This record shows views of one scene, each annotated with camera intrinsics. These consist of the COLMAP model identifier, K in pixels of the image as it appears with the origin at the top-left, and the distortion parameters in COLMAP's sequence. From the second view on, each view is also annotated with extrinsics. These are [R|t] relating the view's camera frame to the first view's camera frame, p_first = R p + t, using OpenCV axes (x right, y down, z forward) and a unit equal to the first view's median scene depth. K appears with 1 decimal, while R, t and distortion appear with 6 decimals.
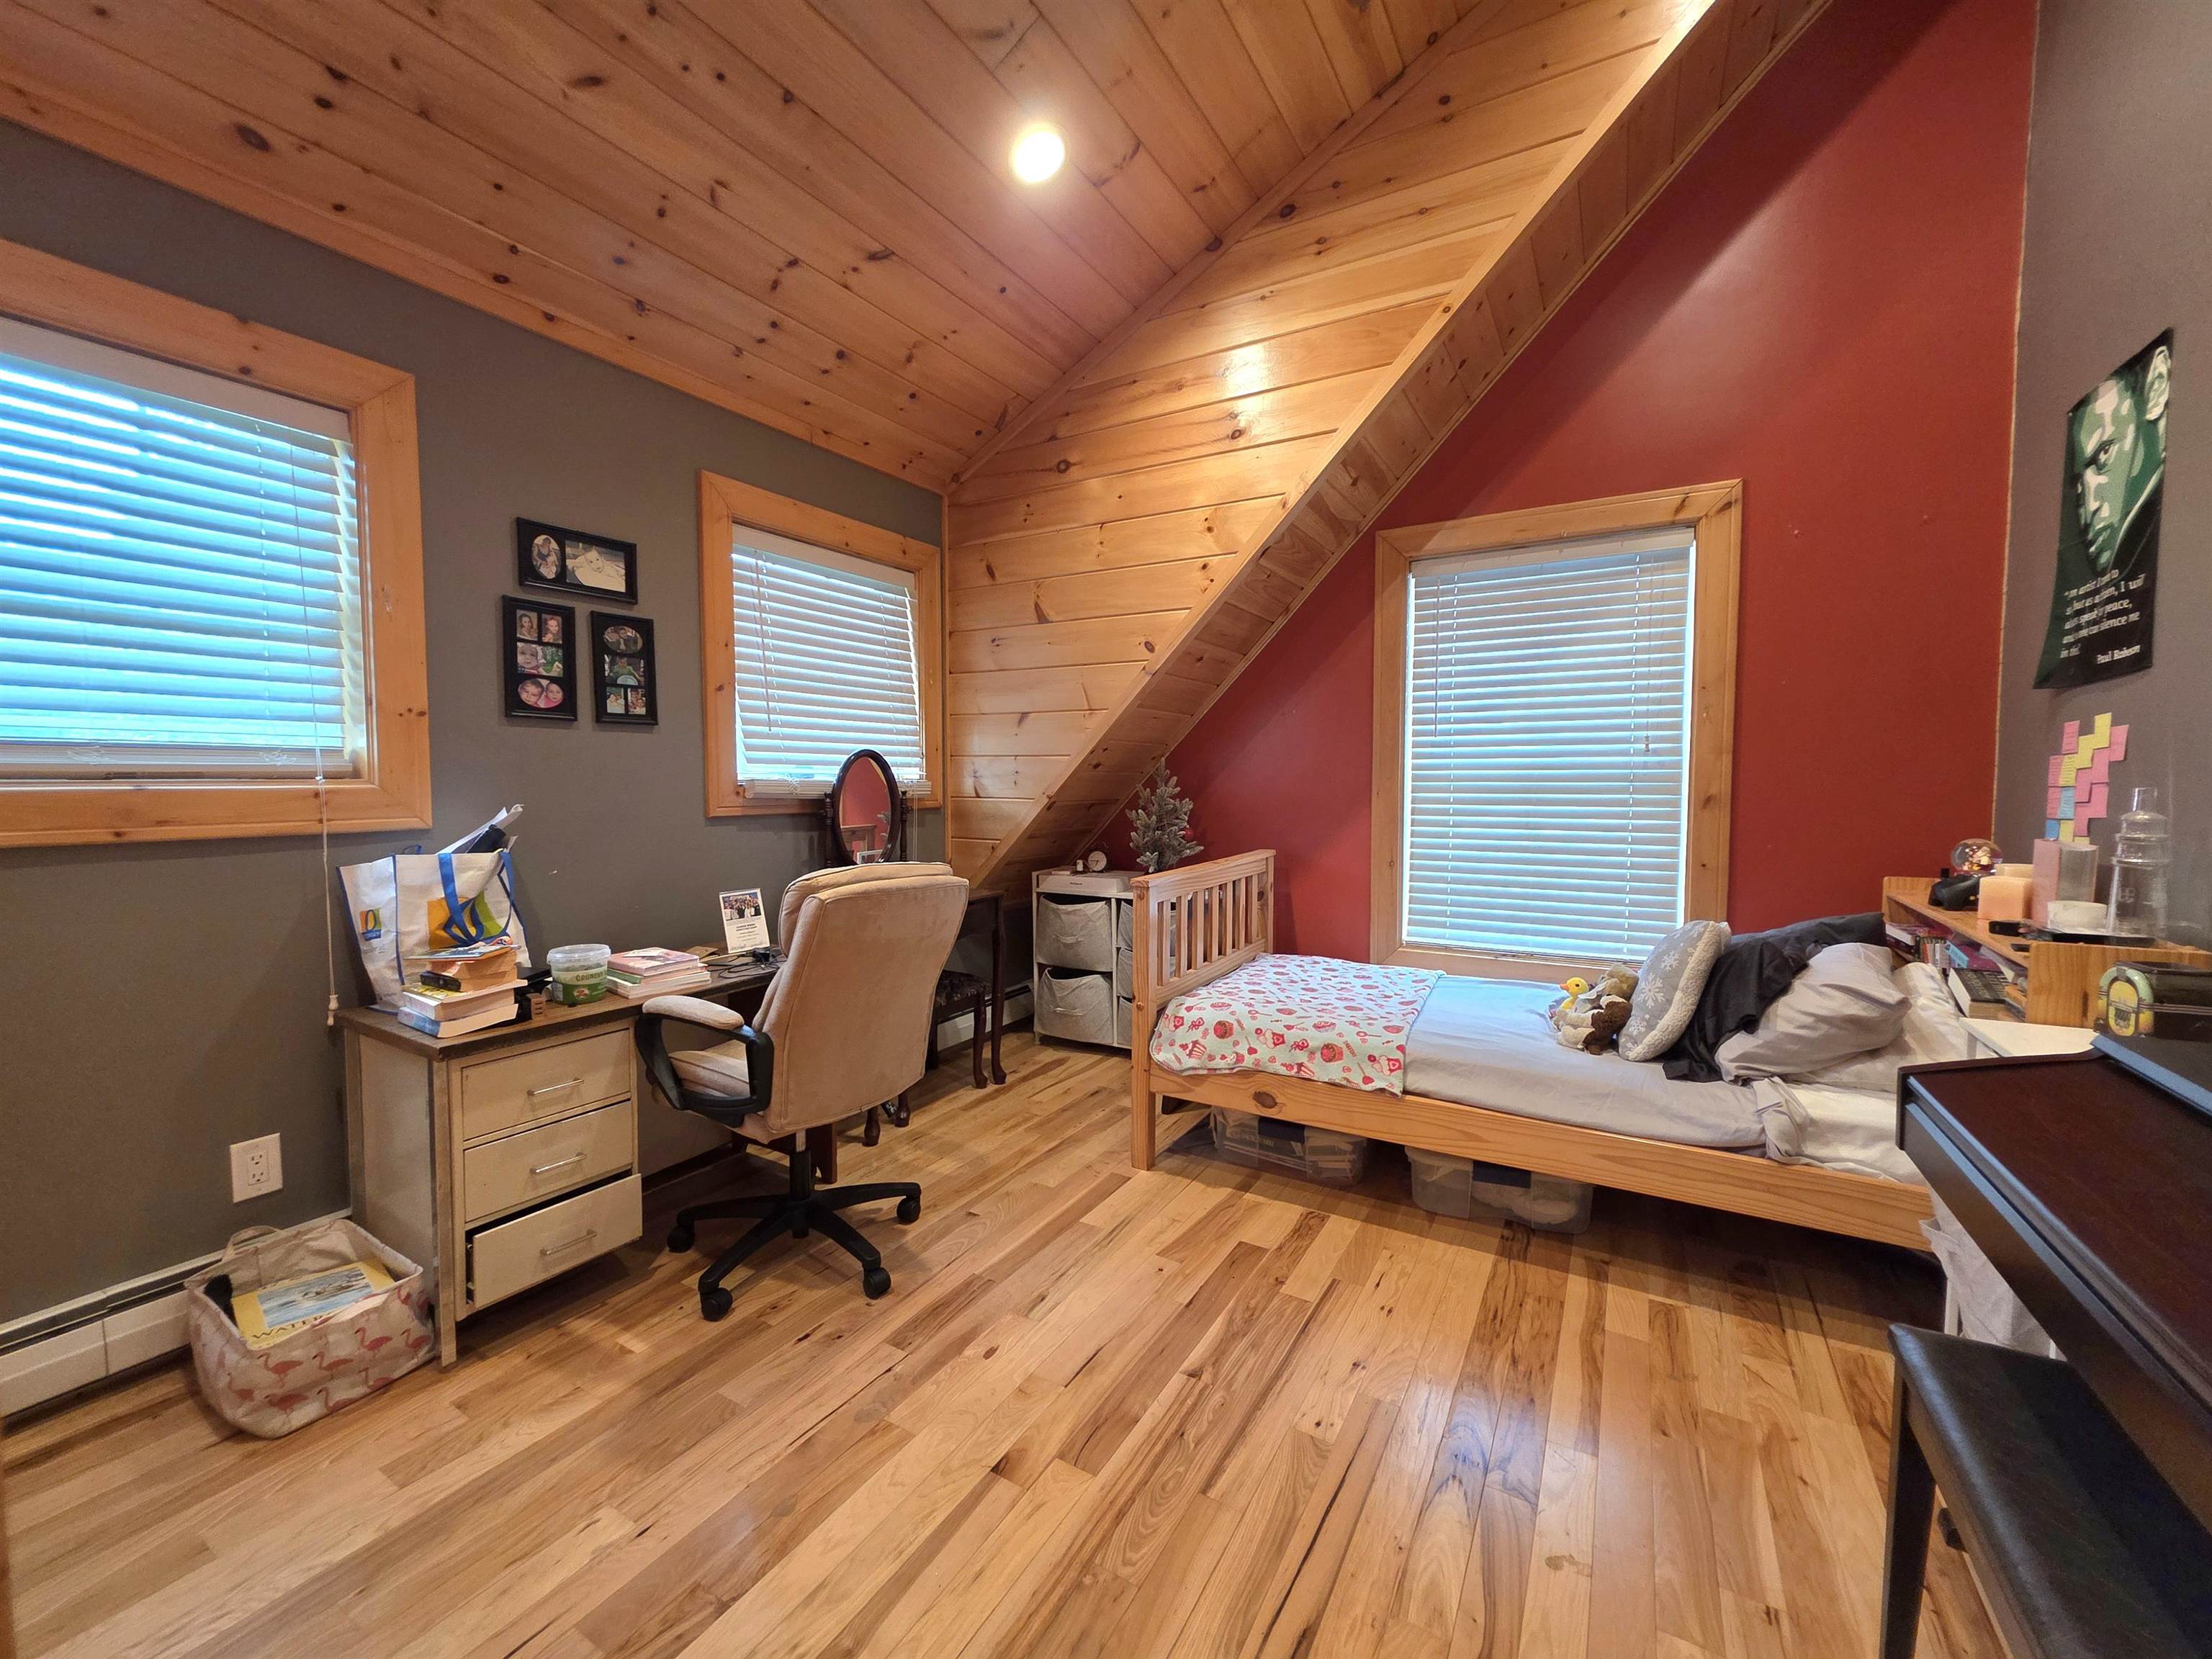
lens RADIAL K [[888.8, 0, 1108.9], [0, 888.8, 822.0], [0, 0, 1]] dist [-0.000103, 0.000303]
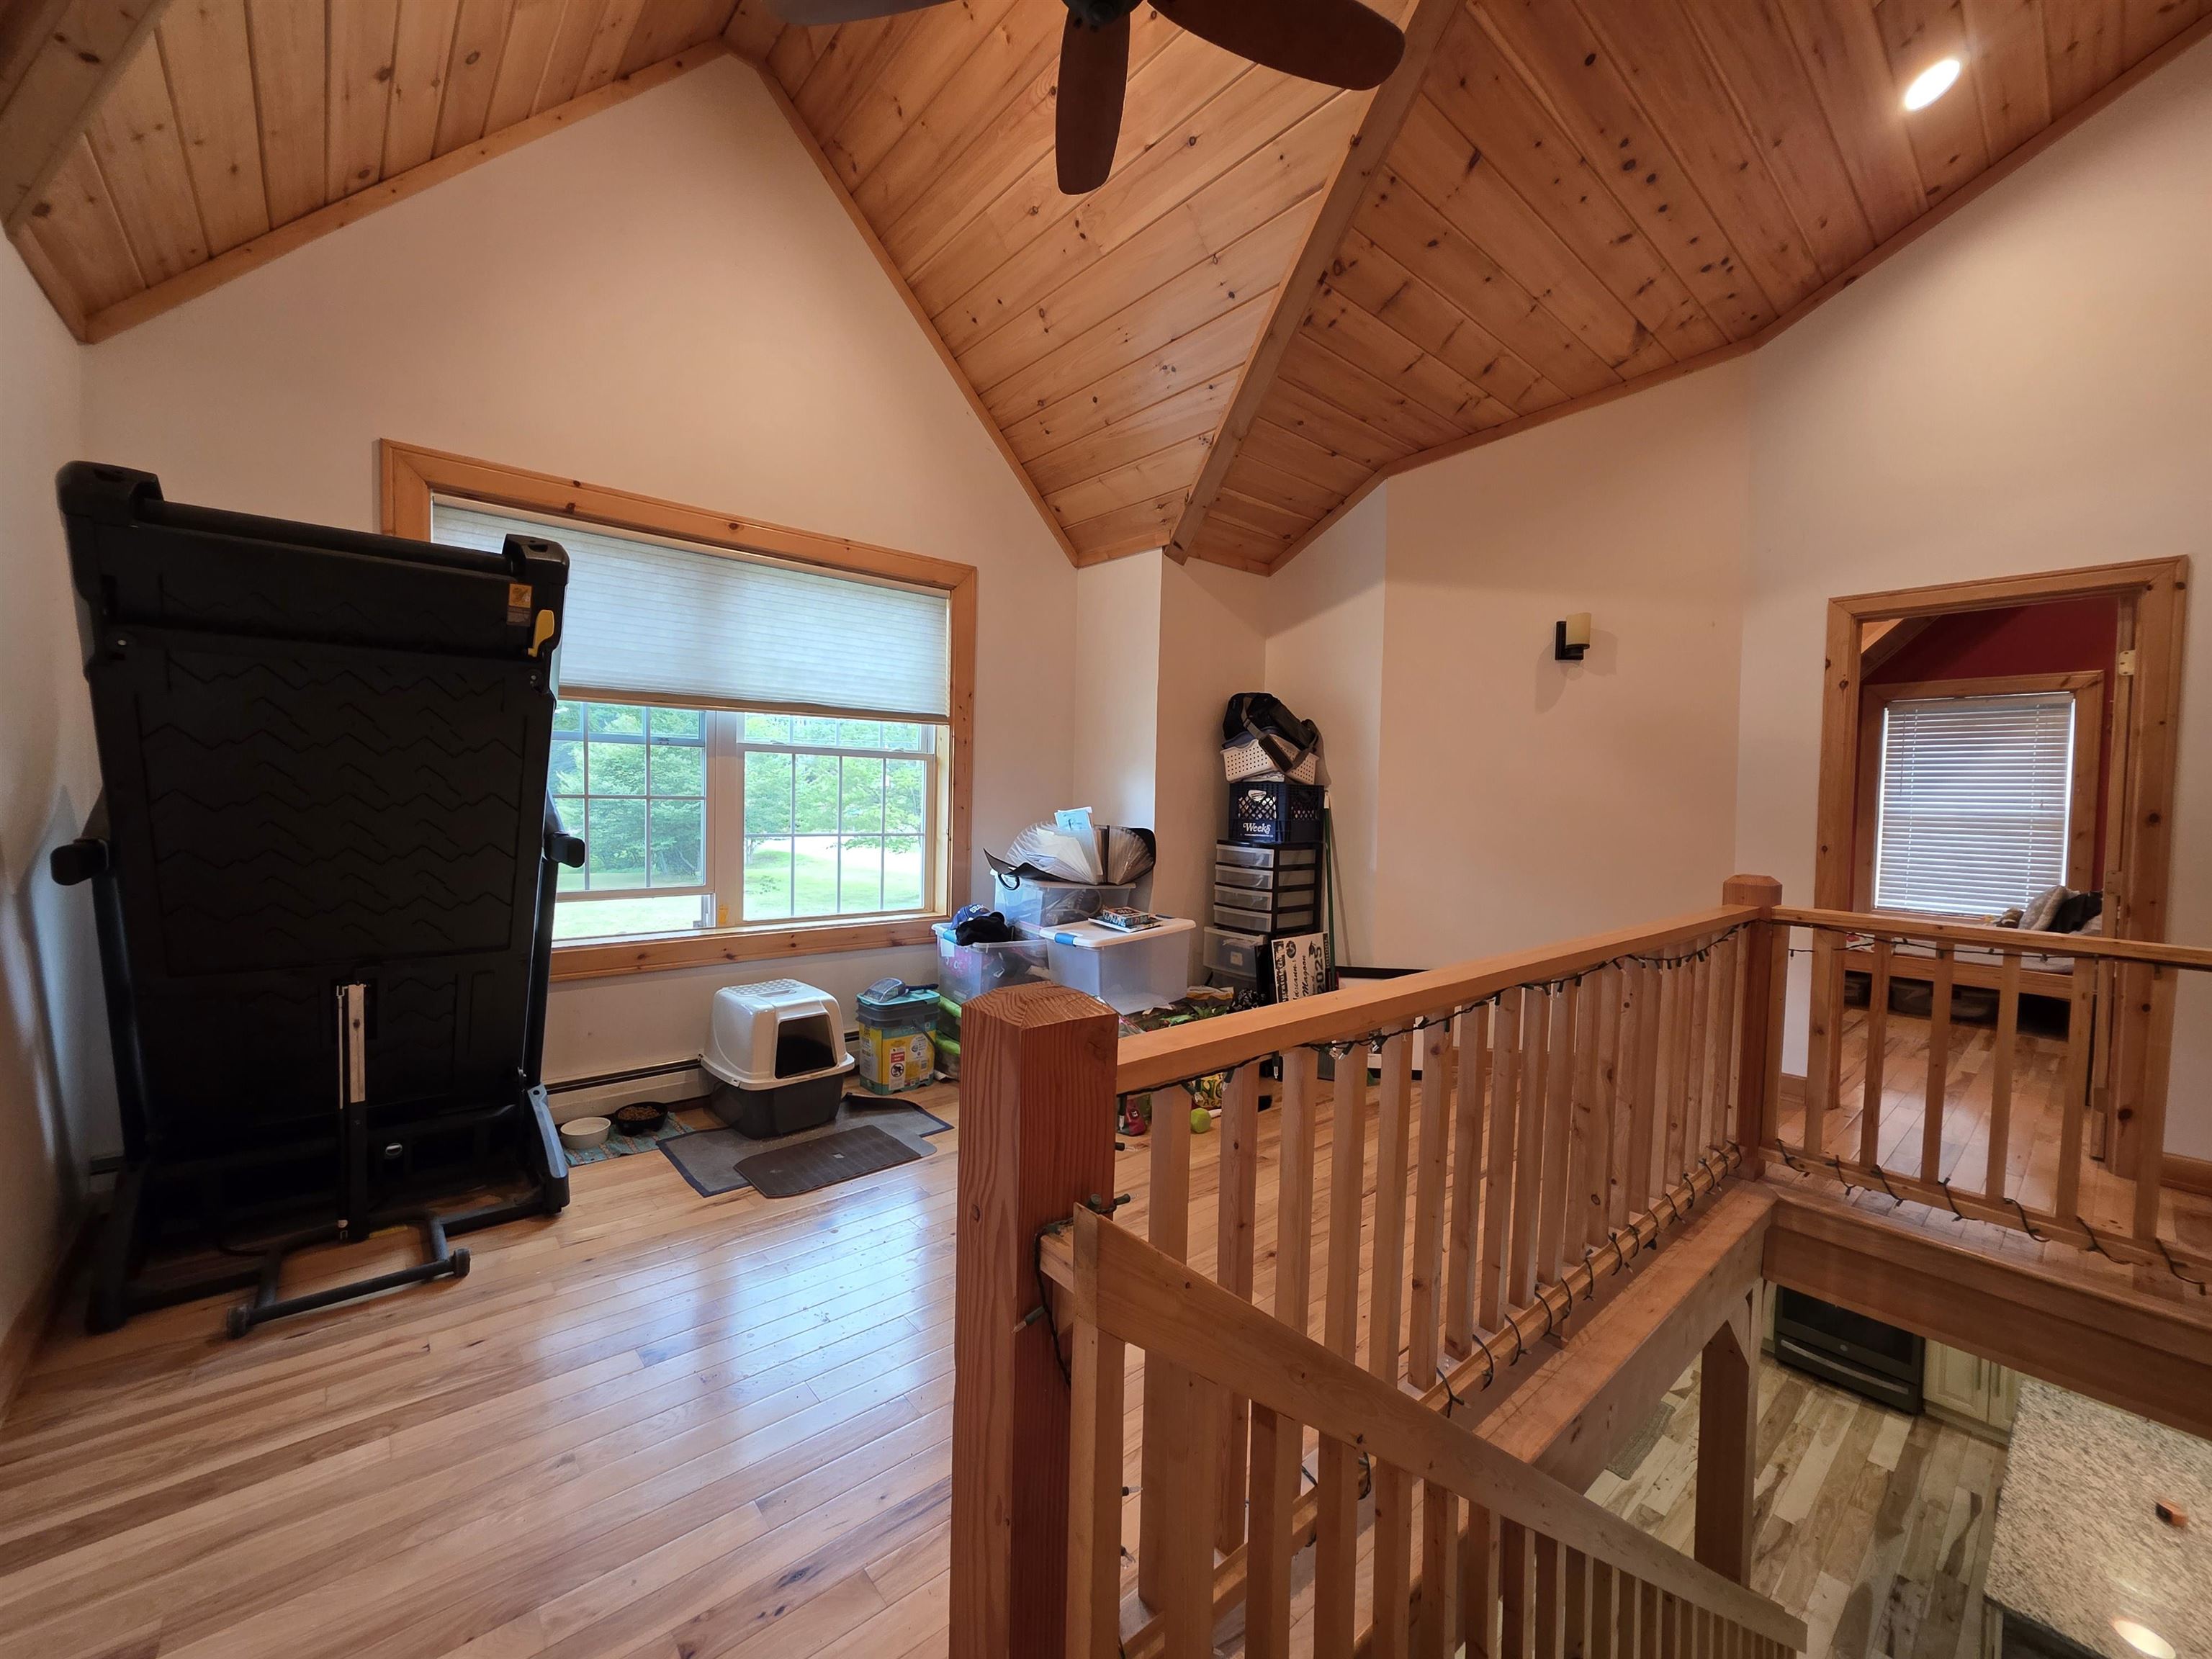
lens RADIAL K [[888.8, 0, 1115.2], [0, 888.8, 830.1], [0, 0, 1]] dist [-0.000103, 0.000303]
pose [[0.951507, 0.034480, -0.305690, -0.710104], [-0.038827, 0.999213, -0.008151, 0.062299], [0.305168, 0.019625, 0.952096, -1.442129]]
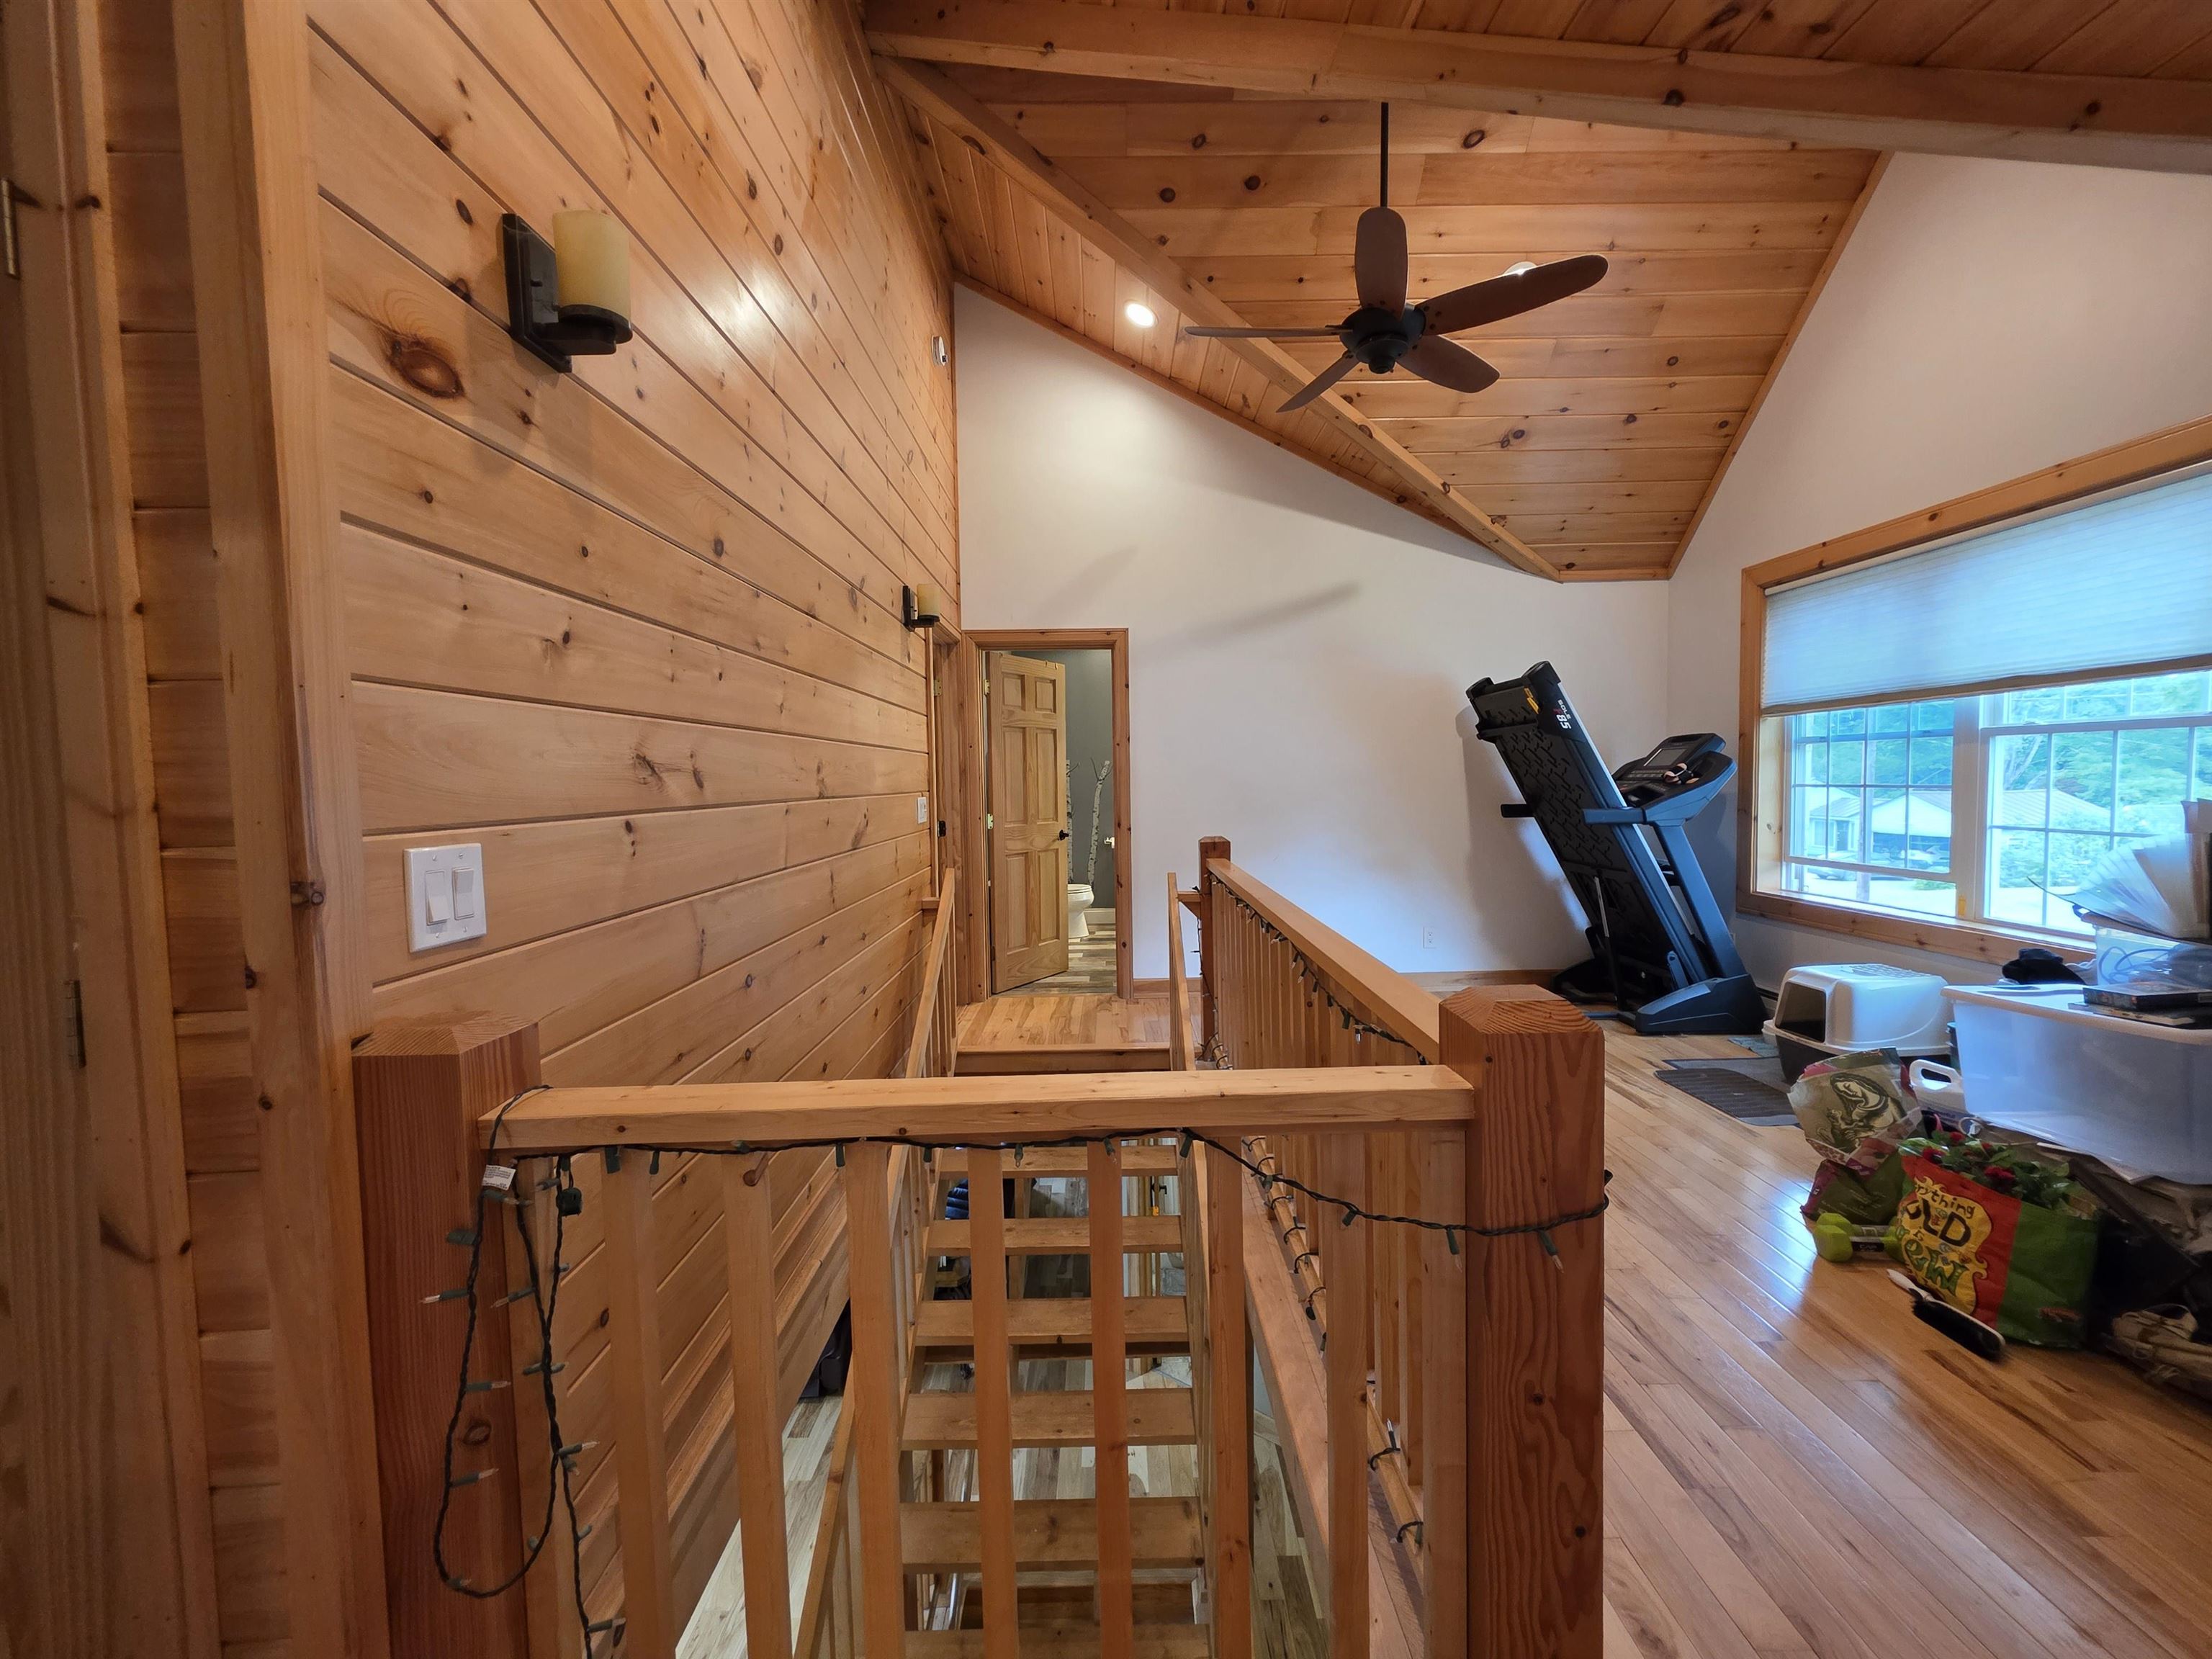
lens RADIAL K [[888.8, 0, 1107.7], [0, 888.8, 830.9], [0, 0, 1]] dist [-0.000103, 0.000303]
pose [[-0.859625, 0.041993, -0.509197, 0.644144], [-0.010341, 0.994982, 0.099513, -0.089958], [0.510821, 0.090810, -0.854877, 1.293538]]
